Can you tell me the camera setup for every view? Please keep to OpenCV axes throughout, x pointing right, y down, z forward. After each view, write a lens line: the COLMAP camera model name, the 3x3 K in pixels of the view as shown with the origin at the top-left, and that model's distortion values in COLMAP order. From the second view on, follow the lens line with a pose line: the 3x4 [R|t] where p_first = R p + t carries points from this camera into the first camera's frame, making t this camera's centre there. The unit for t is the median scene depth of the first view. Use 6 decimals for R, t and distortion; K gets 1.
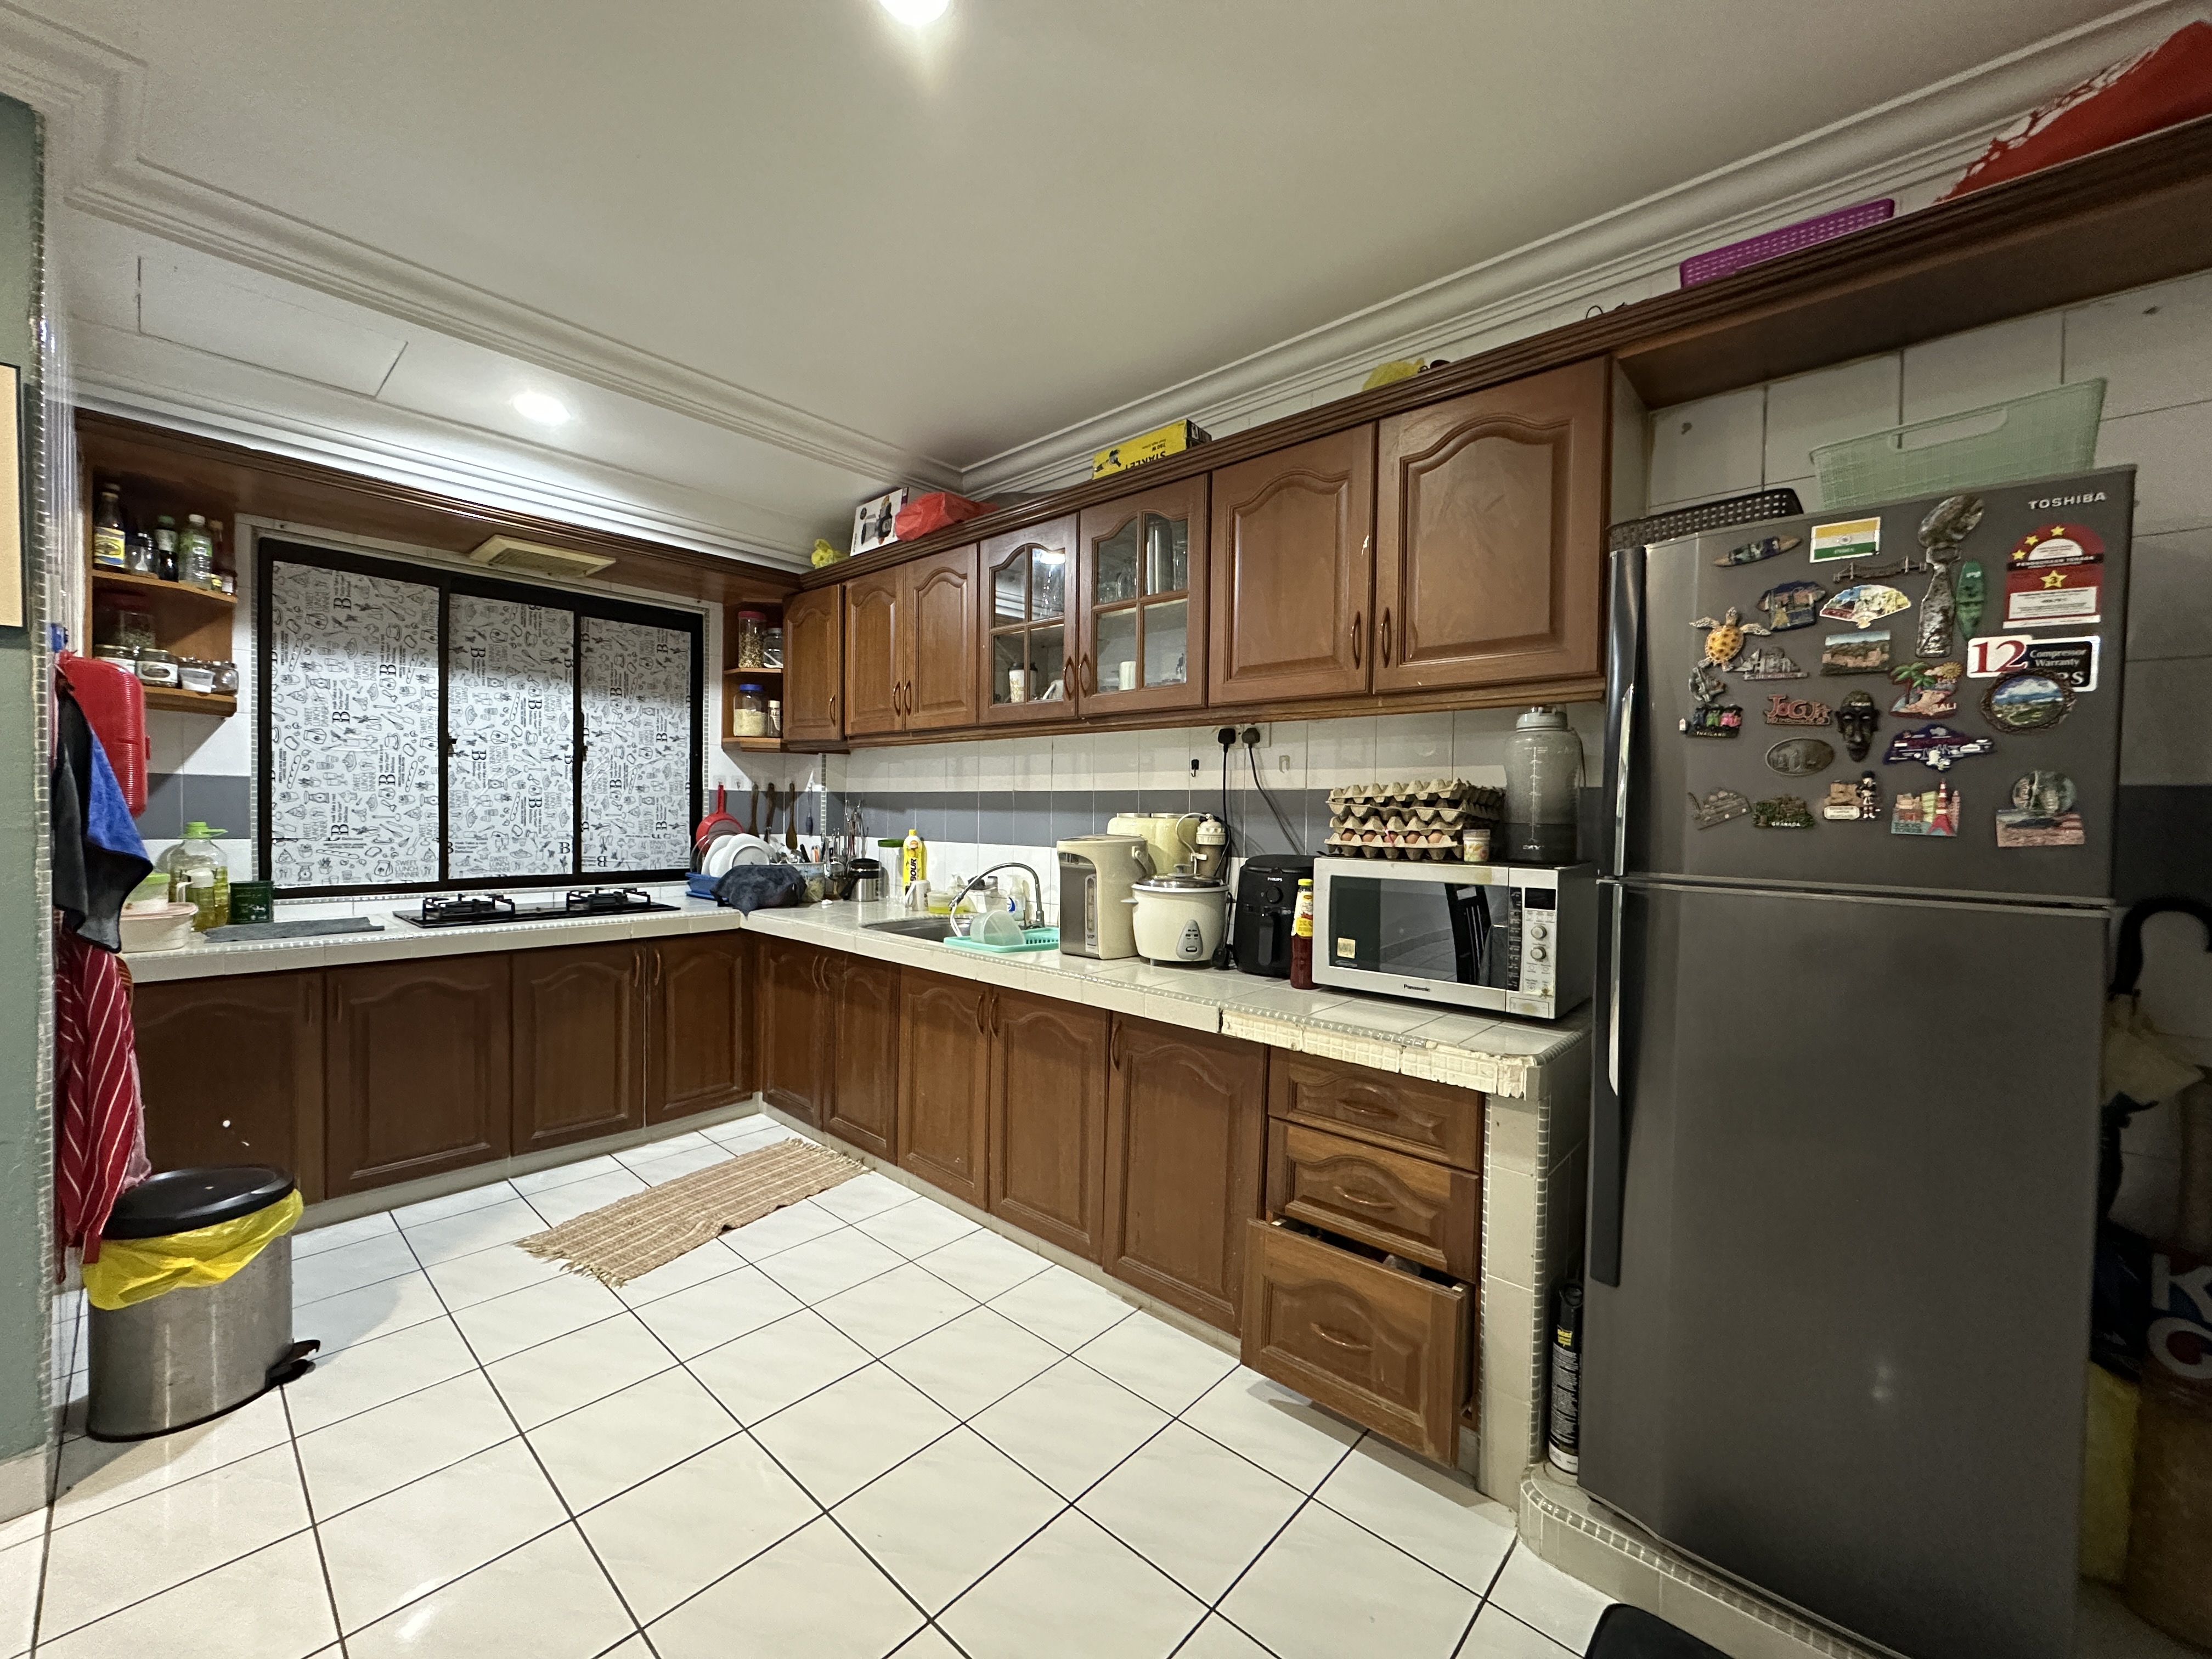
lens RADIAL K [[875.8, 0, 1105.4], [0, 875.8, 831.7], [0, 0, 1]] dist [-0.007281, 0.000465]
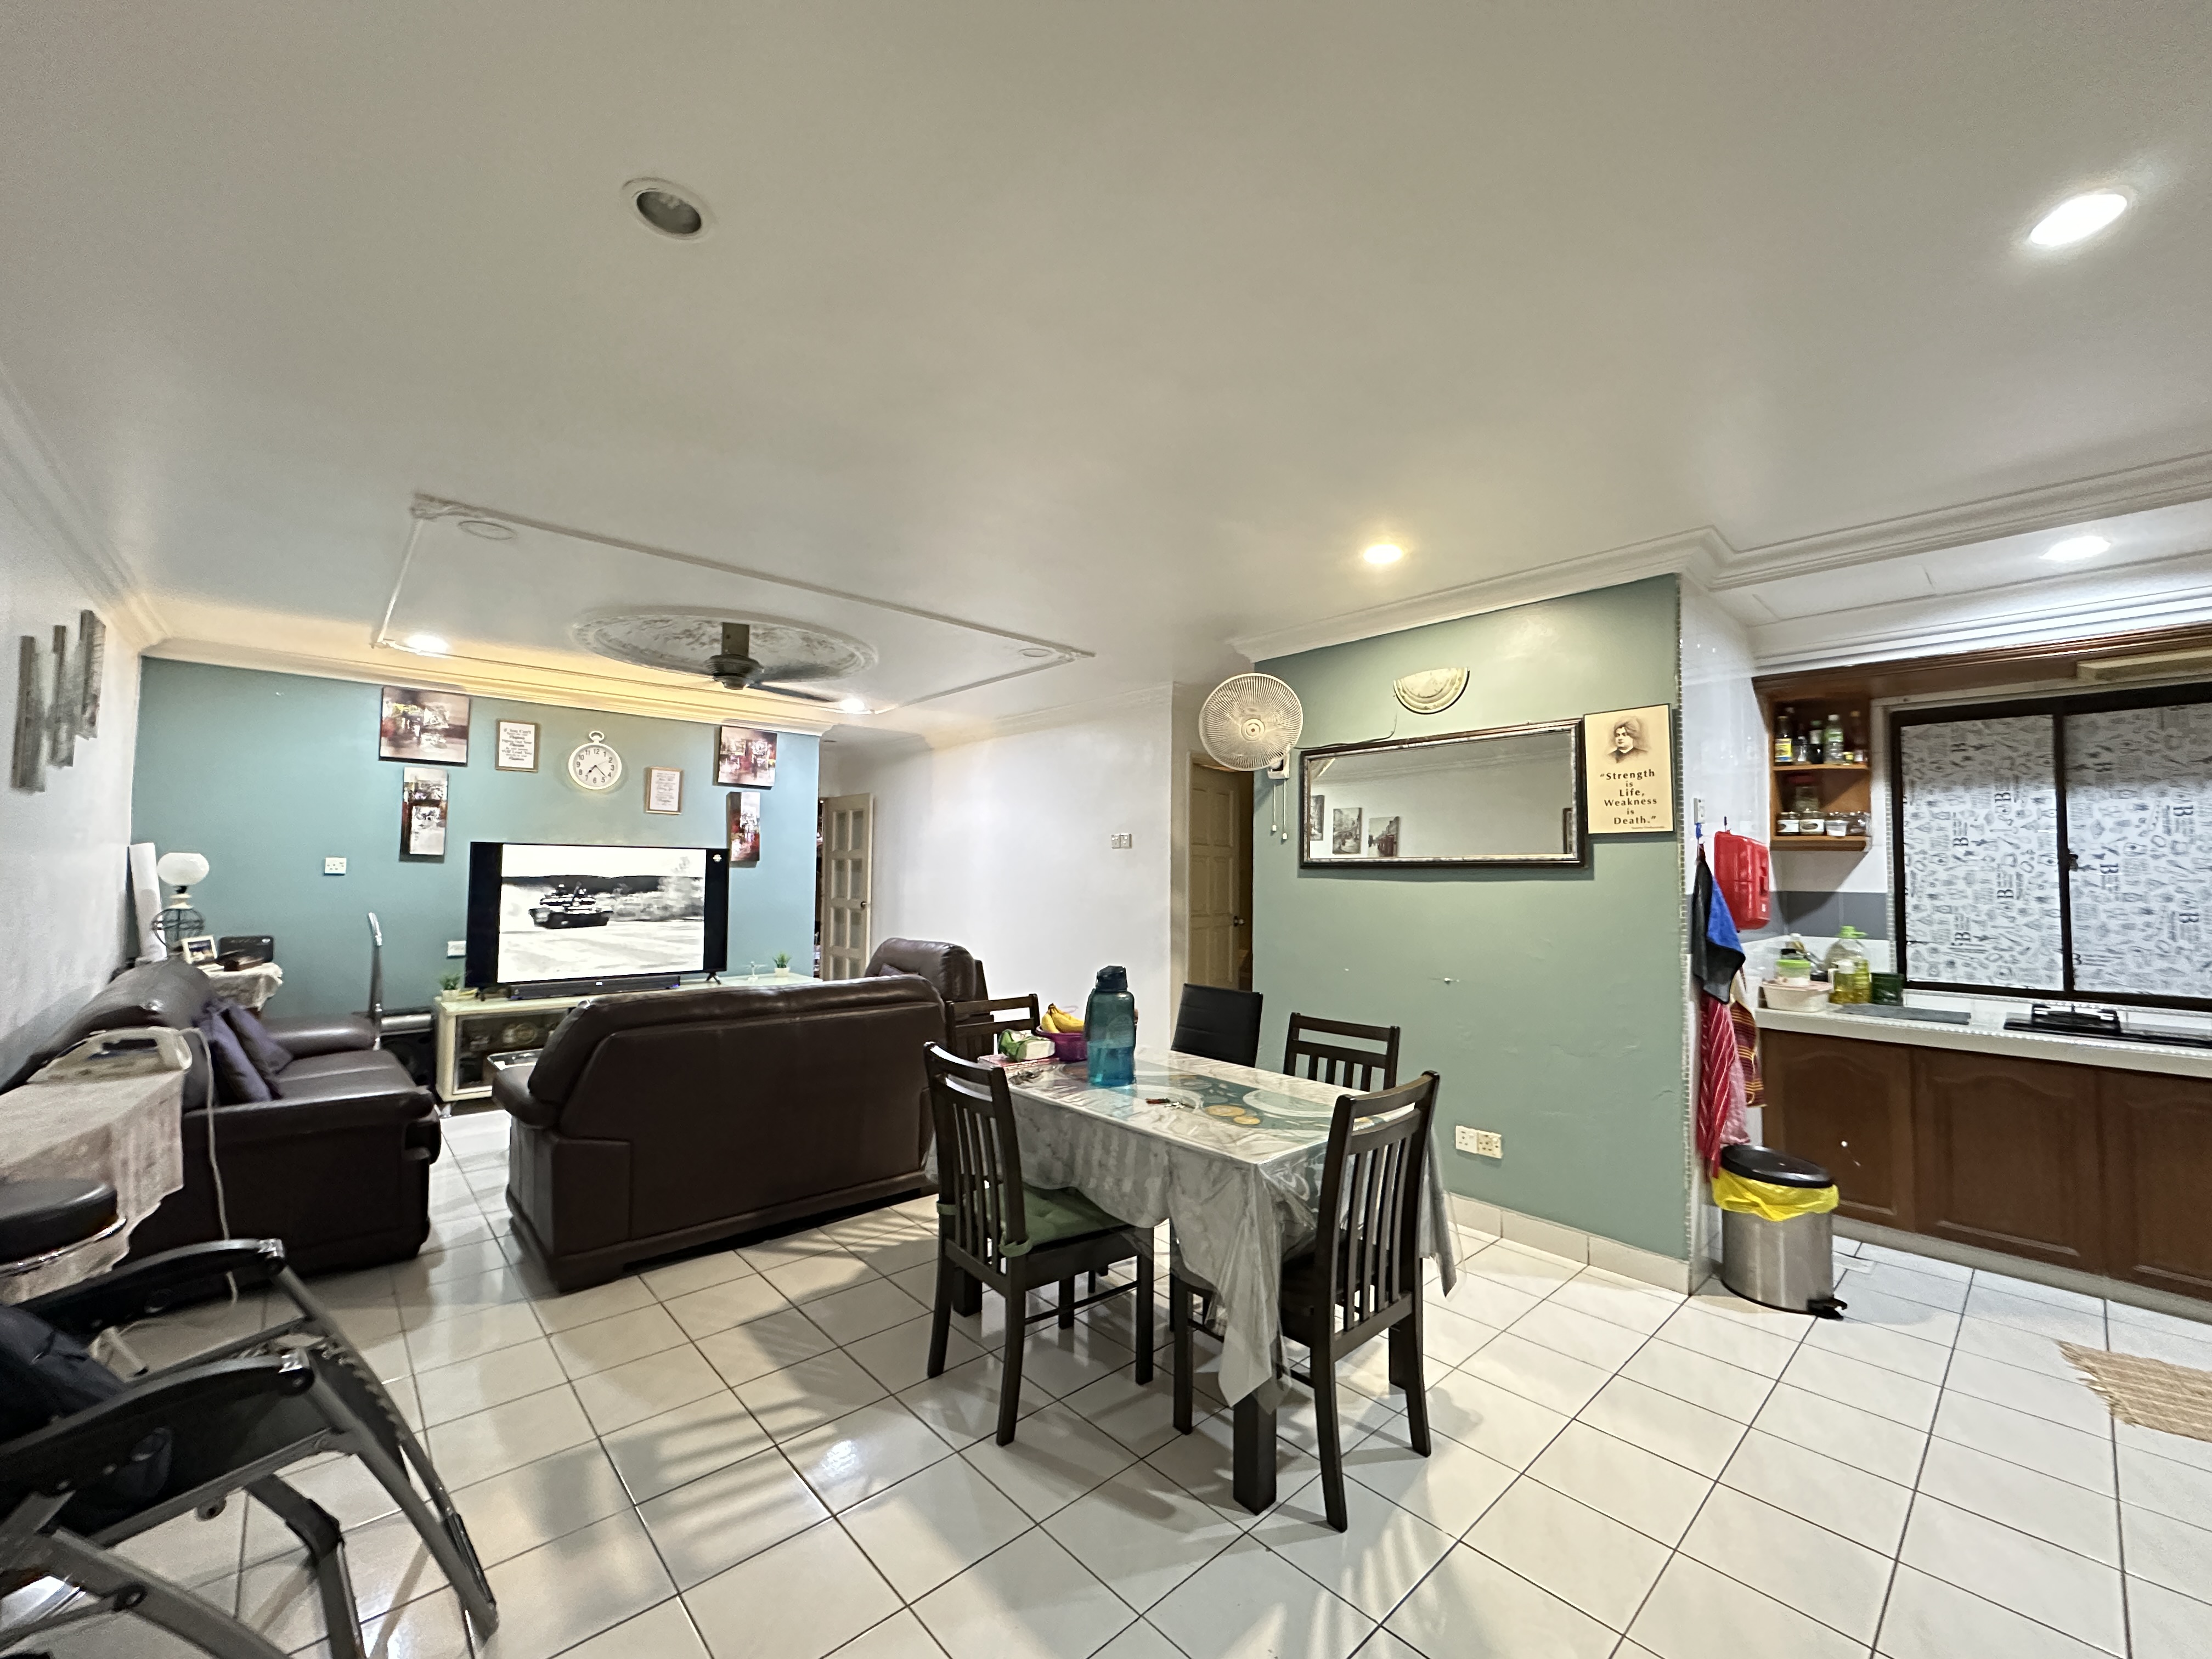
lens RADIAL K [[875.8, 0, 1105.4], [0, 875.8, 831.7], [0, 0, 1]] dist [-0.007281, 0.000465]
pose [[-0.101020, -0.062449, -0.992922, 0.438458], [-0.035006, 0.997633, -0.059184, -0.034707], [0.994268, 0.028780, -0.102967, -0.047304]]
